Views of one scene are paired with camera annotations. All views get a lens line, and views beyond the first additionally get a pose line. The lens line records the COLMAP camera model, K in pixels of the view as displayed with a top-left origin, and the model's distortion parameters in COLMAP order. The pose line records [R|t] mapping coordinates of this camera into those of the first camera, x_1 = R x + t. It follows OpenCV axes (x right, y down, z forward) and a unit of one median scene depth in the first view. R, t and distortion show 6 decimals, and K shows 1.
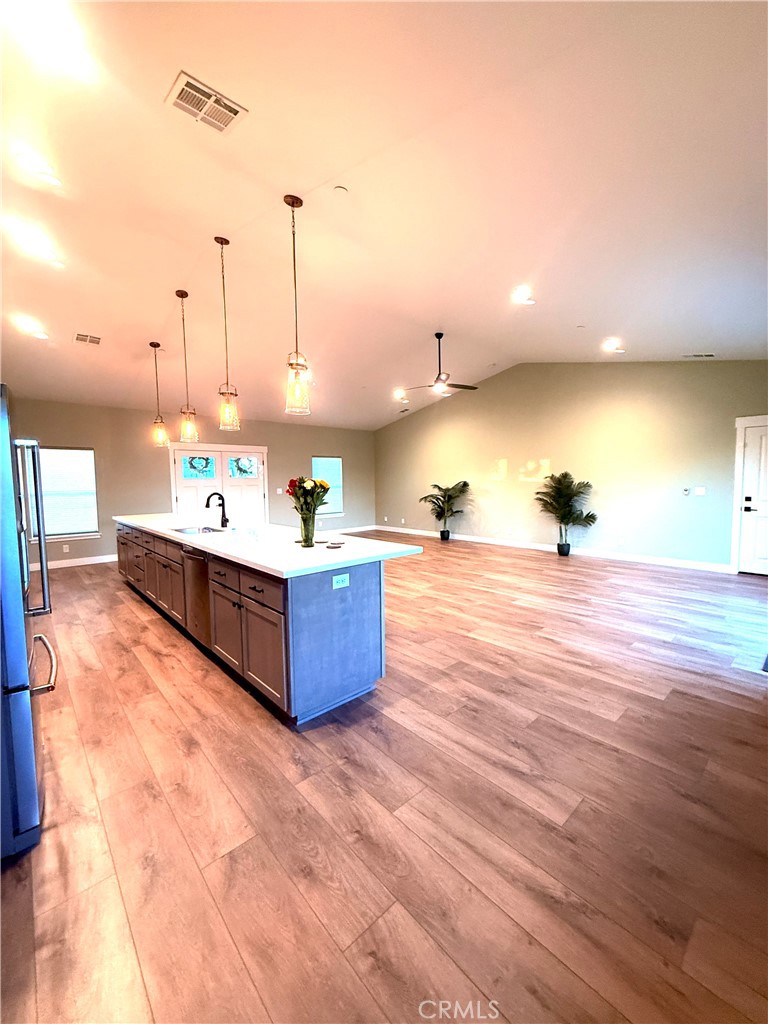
lens RADIAL K [[407.6, 0, 384.6], [0, 407.6, 509.0], [0, 0, 1]] dist [-0.000544, -0.000215]
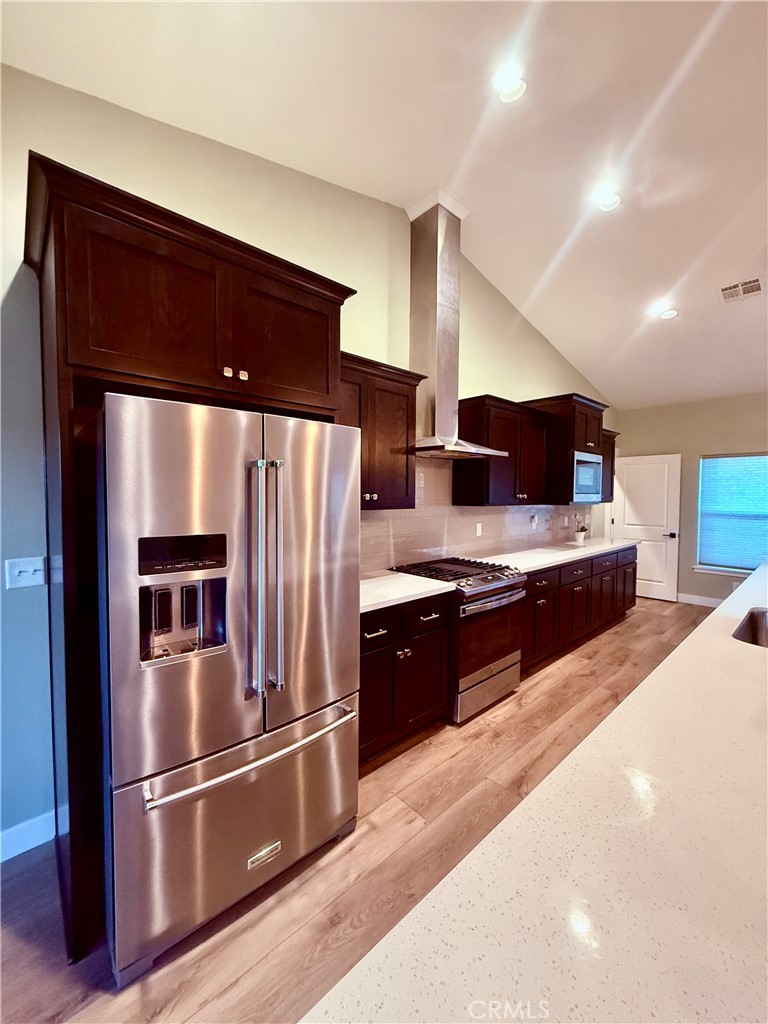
lens RADIAL K [[407.6, 0, 384.6], [0, 407.6, 509.0], [0, 0, 1]] dist [-0.000544, -0.000215]
pose [[0.003141, 0.053191, -0.998579, -0.062584], [-0.077905, 0.995562, 0.052786, -0.070403], [0.996956, 0.077629, 0.007271, 0.636243]]
